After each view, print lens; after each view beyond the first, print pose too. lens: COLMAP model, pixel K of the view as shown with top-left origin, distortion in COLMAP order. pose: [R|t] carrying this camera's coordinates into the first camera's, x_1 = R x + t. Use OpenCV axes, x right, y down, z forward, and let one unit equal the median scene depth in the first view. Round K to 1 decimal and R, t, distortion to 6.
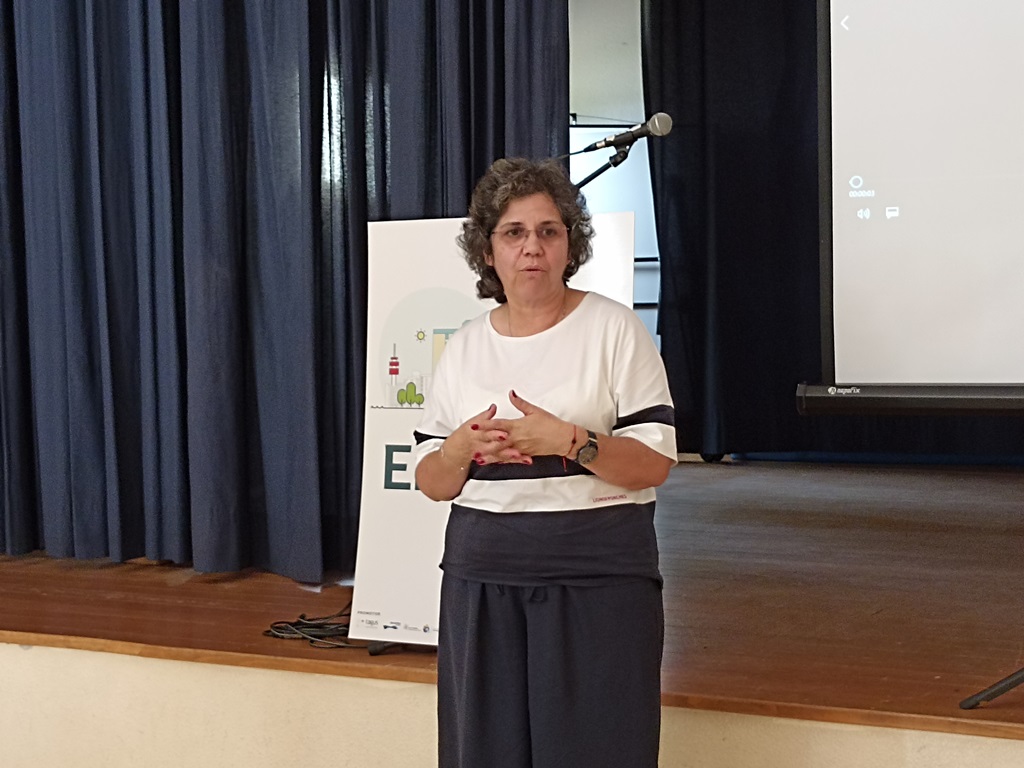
lens RADIAL K [[1912.0, 0, 512.0], [0, 1912.0, 384.0], [0, 0, 1]] dist [0.124260, -0.358994]
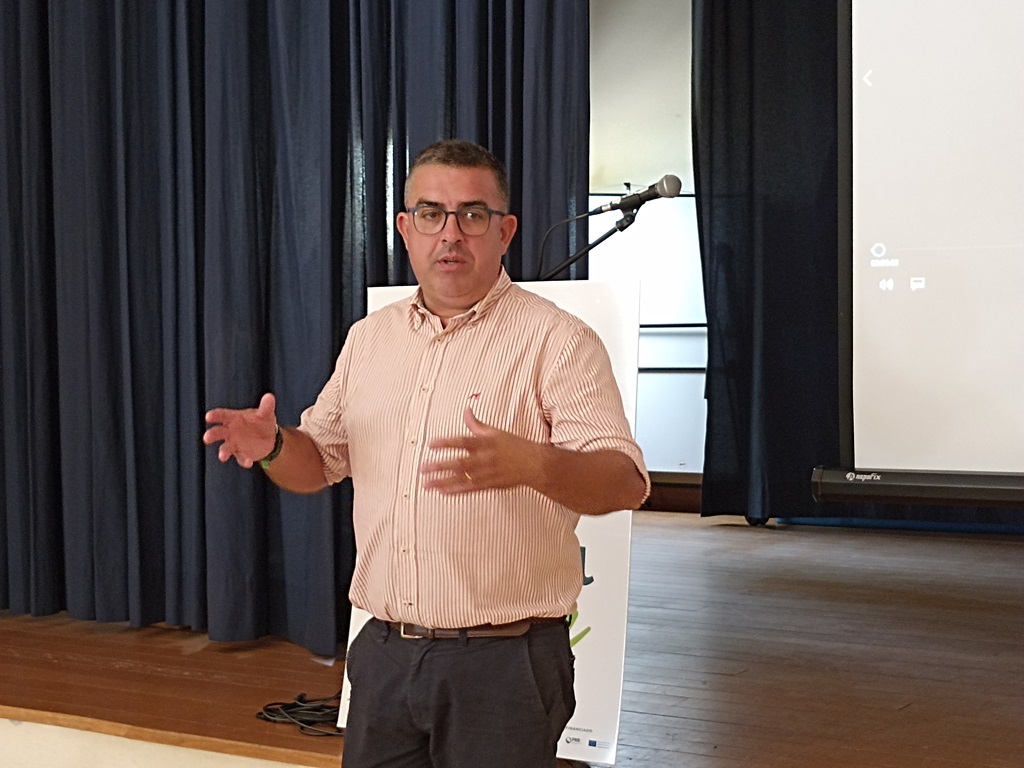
lens RADIAL K [[1686.0, 0, 530.4], [0, 1686.0, 383.9], [0, 0, 1]] dist [0.129480, -0.553888]
pose [[0.998610, 0.013318, -0.050993, 0.046910], [-0.014627, 0.999570, -0.025401, -0.015430], [0.050633, 0.026112, 0.998376, 0.156654]]
